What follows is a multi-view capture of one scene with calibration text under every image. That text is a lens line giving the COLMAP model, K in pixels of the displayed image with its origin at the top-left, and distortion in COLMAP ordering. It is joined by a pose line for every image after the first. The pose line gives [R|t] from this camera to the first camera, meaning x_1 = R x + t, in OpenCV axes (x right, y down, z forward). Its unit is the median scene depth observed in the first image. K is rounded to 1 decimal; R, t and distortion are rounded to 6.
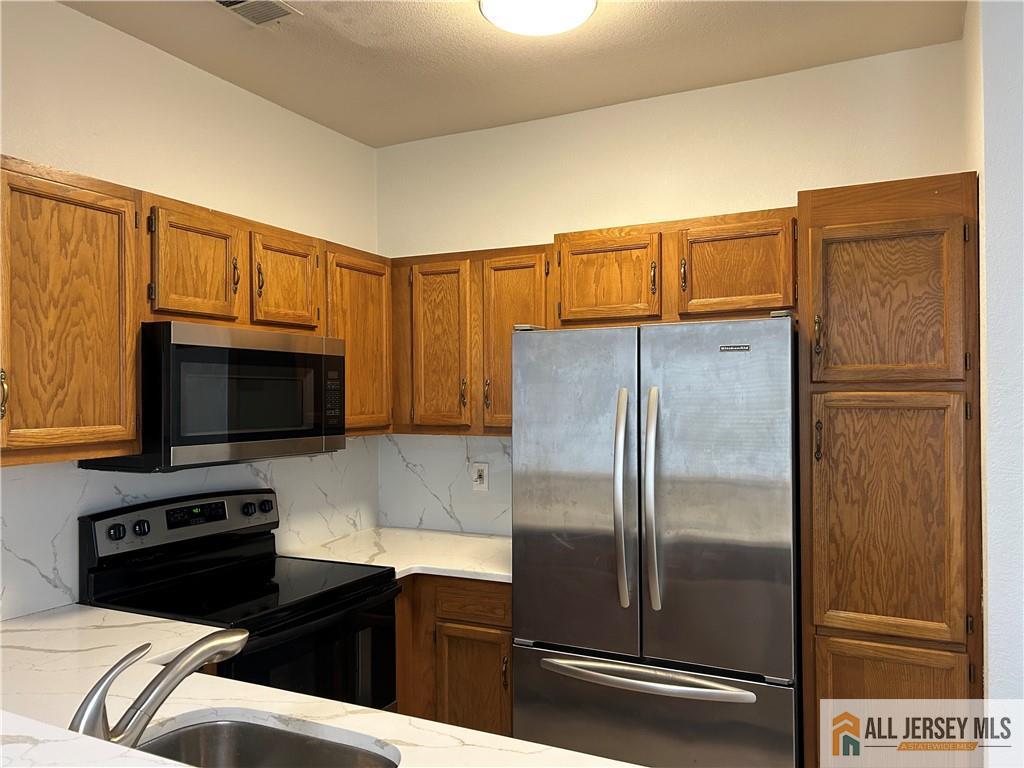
lens RADIAL K [[767.9, 0, 517.1], [0, 767.9, 396.3], [0, 0, 1]] dist [0.079969, -0.087539]
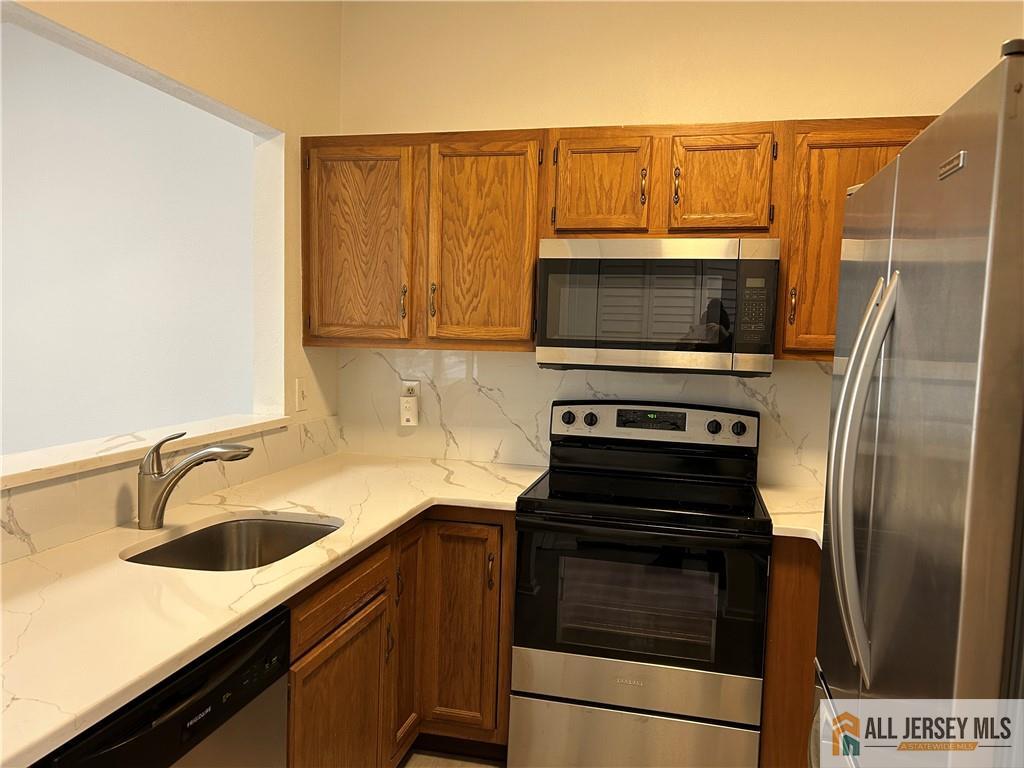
lens RADIAL K [[767.9, 0, 517.1], [0, 767.9, 396.3], [0, 0, 1]] dist [0.079969, -0.087539]
pose [[0.245287, 0.097714, -0.964513, 0.732260], [-0.029677, 0.995198, 0.093275, 0.034122], [0.968996, 0.005745, 0.247009, 0.722155]]
